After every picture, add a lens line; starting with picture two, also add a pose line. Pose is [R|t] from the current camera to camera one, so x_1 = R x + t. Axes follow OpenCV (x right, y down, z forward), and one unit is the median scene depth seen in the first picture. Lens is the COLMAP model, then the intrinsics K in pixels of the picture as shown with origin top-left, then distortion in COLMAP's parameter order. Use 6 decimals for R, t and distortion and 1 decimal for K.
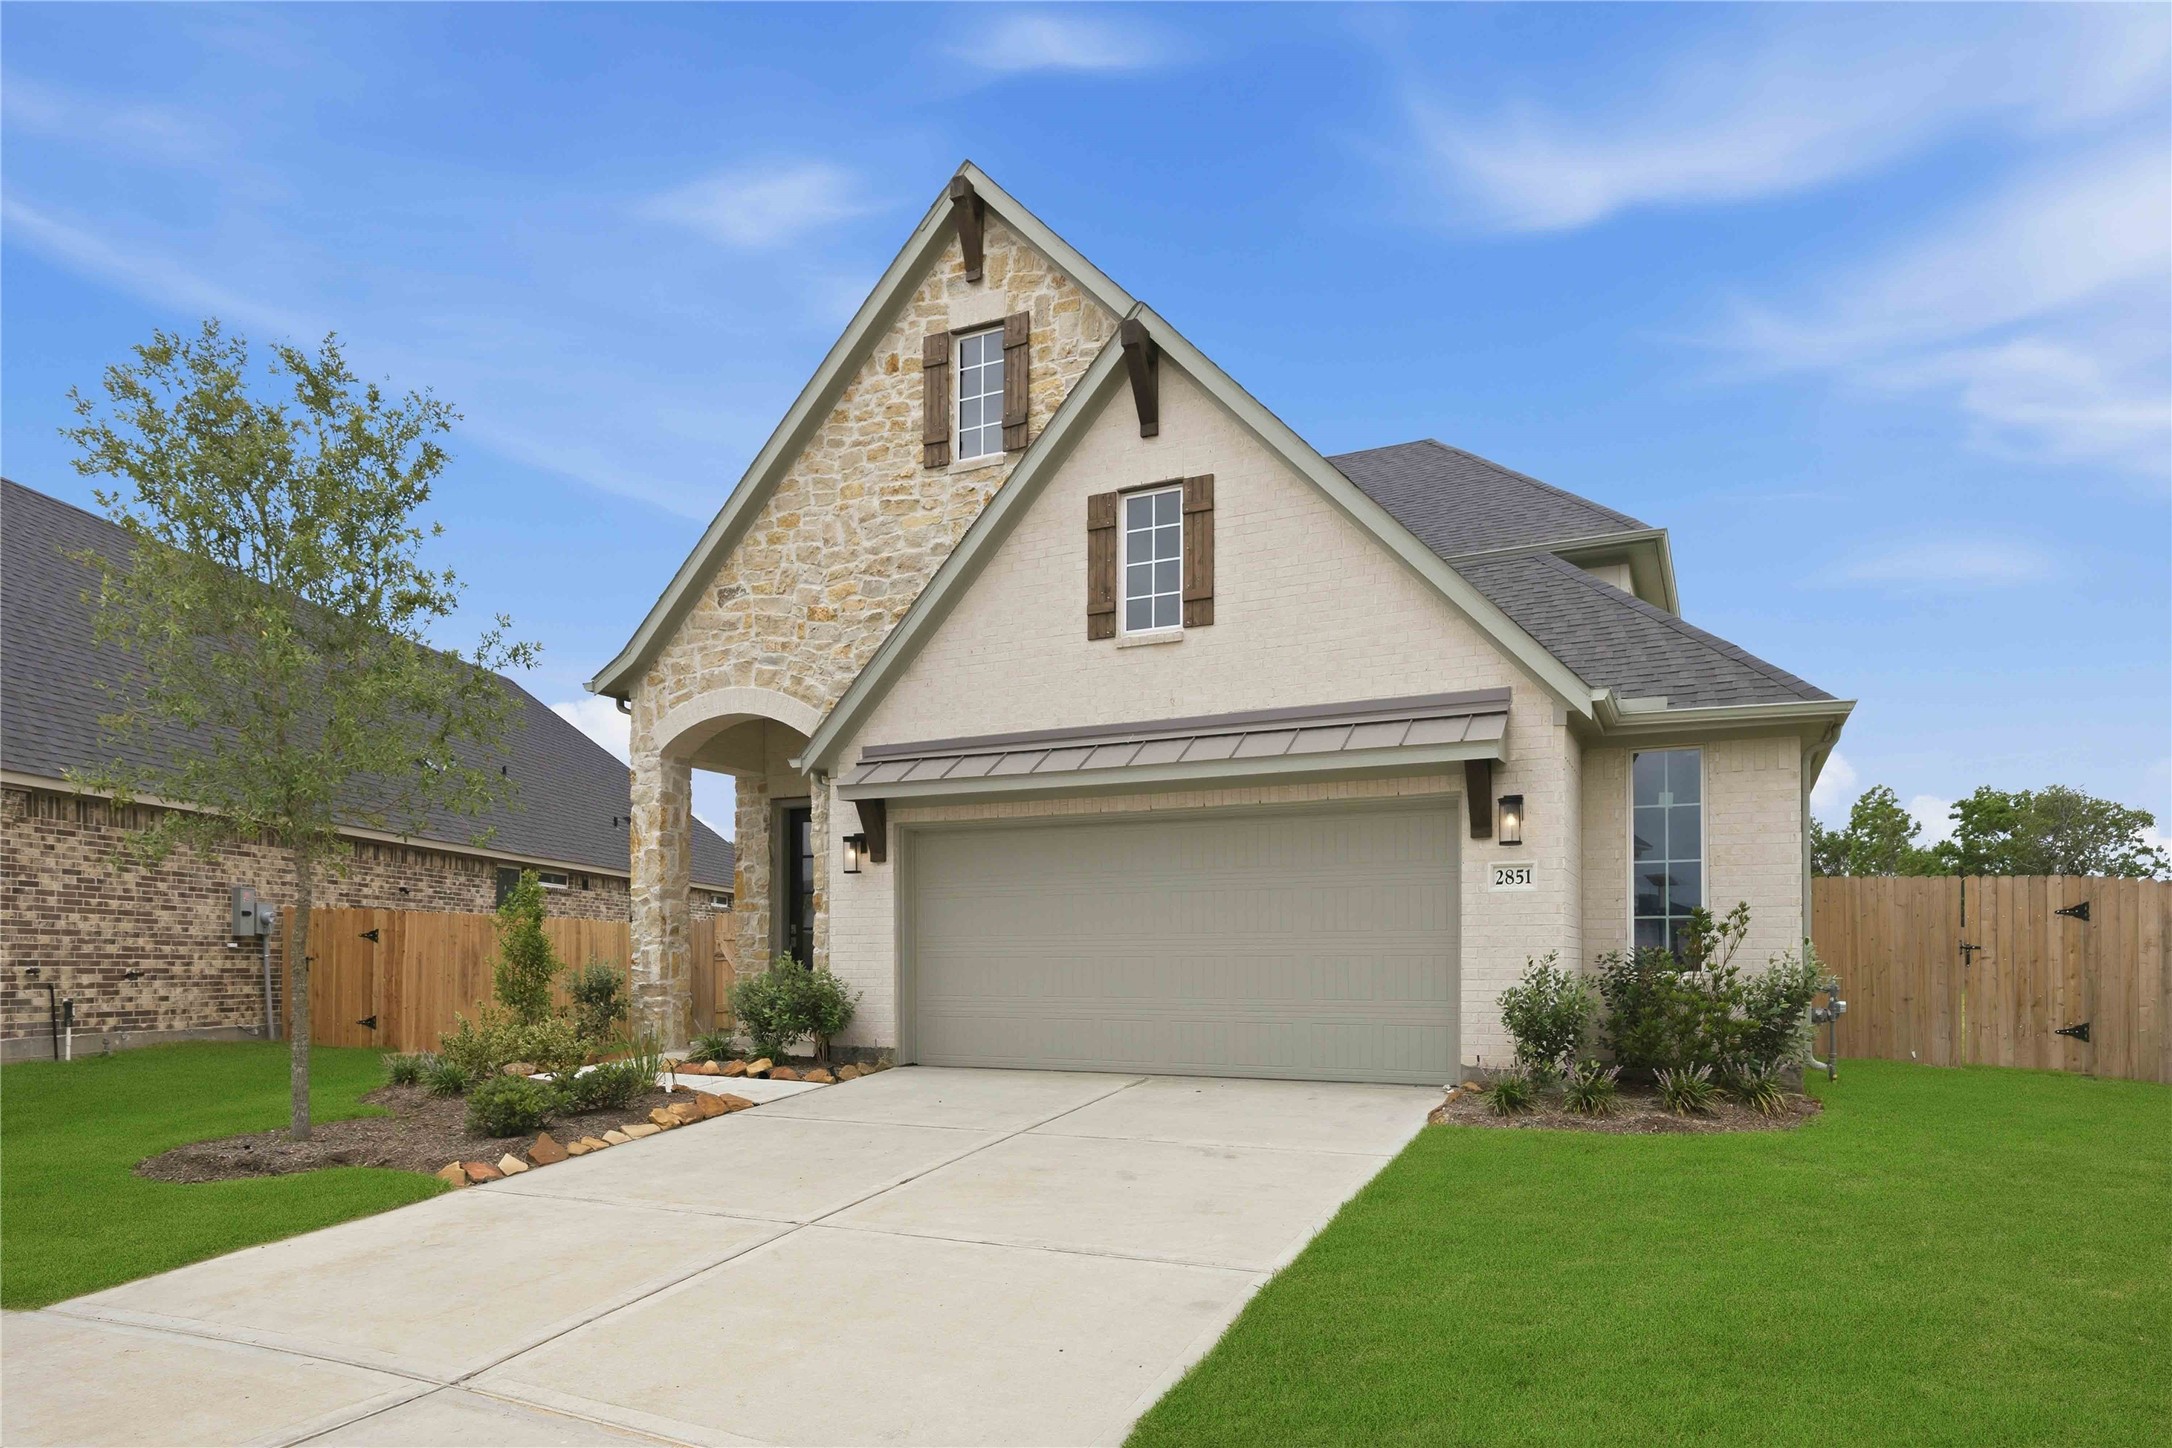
lens RADIAL K [[1220.4, 0, 1084.9], [0, 1220.4, 659.9], [0, 0, 1]] dist [-0.000193, -0.000003]
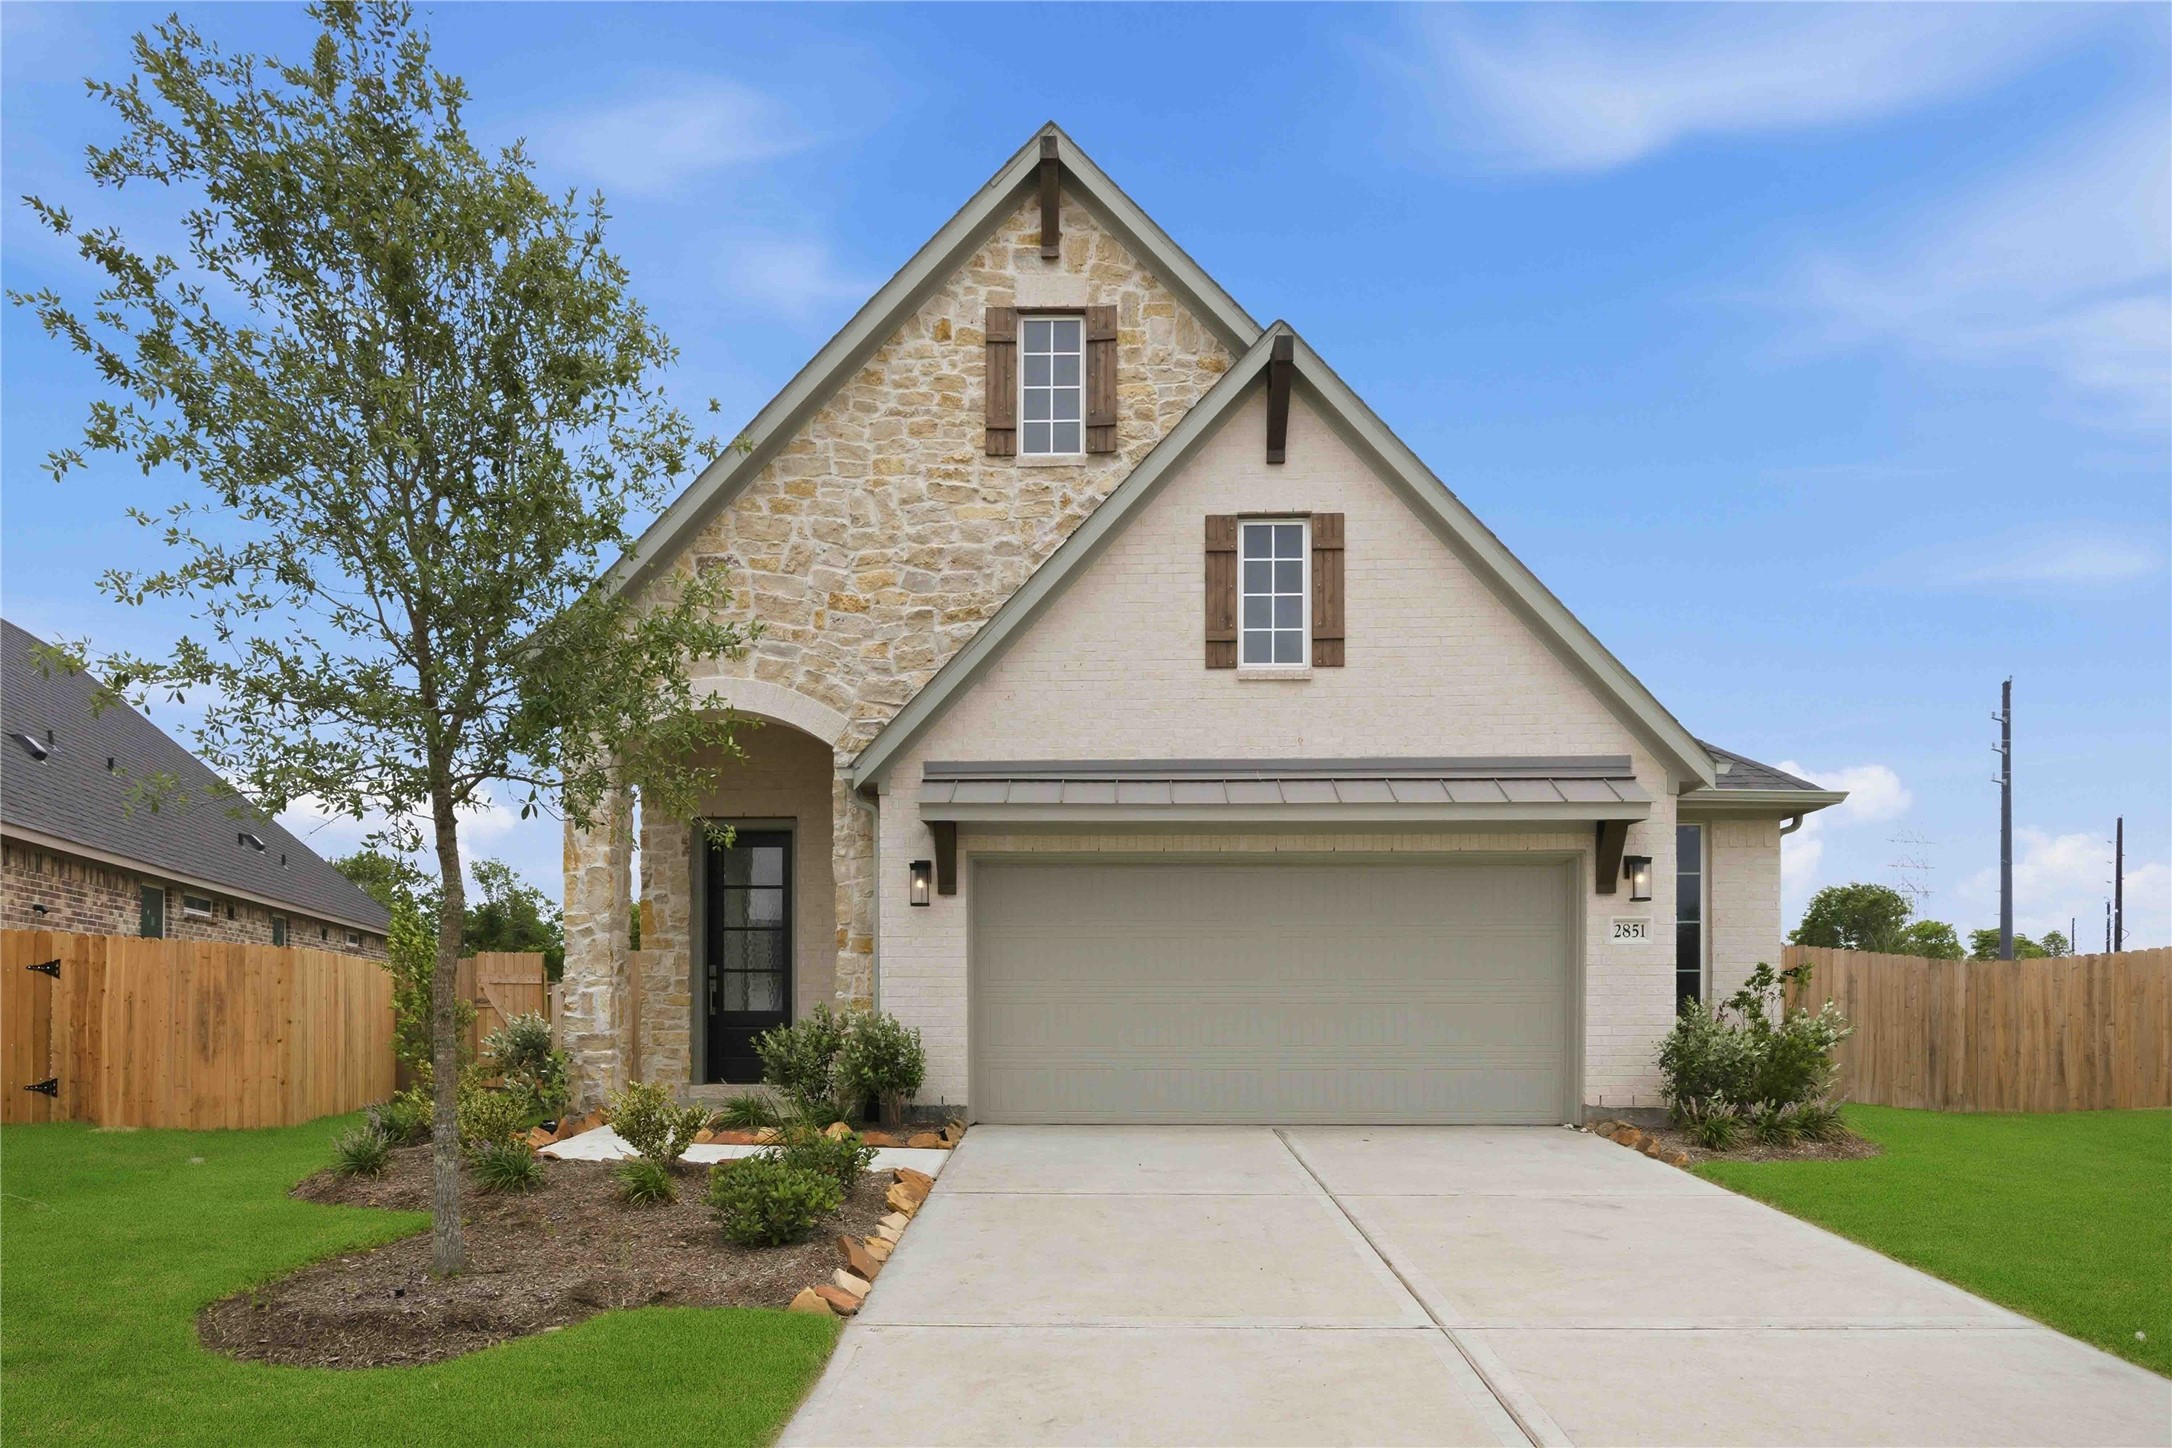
lens RADIAL K [[1127.1, 0, 1083.4], [0, 1127.1, 781.2], [0, 0, 1]] dist [-0.009688, -0.000940]
pose [[0.917601, 0.082193, 0.388912, -0.366606], [-0.097393, 0.995055, 0.019496, 0.055570], [-0.385386, -0.055767, 0.921069, 0.209399]]
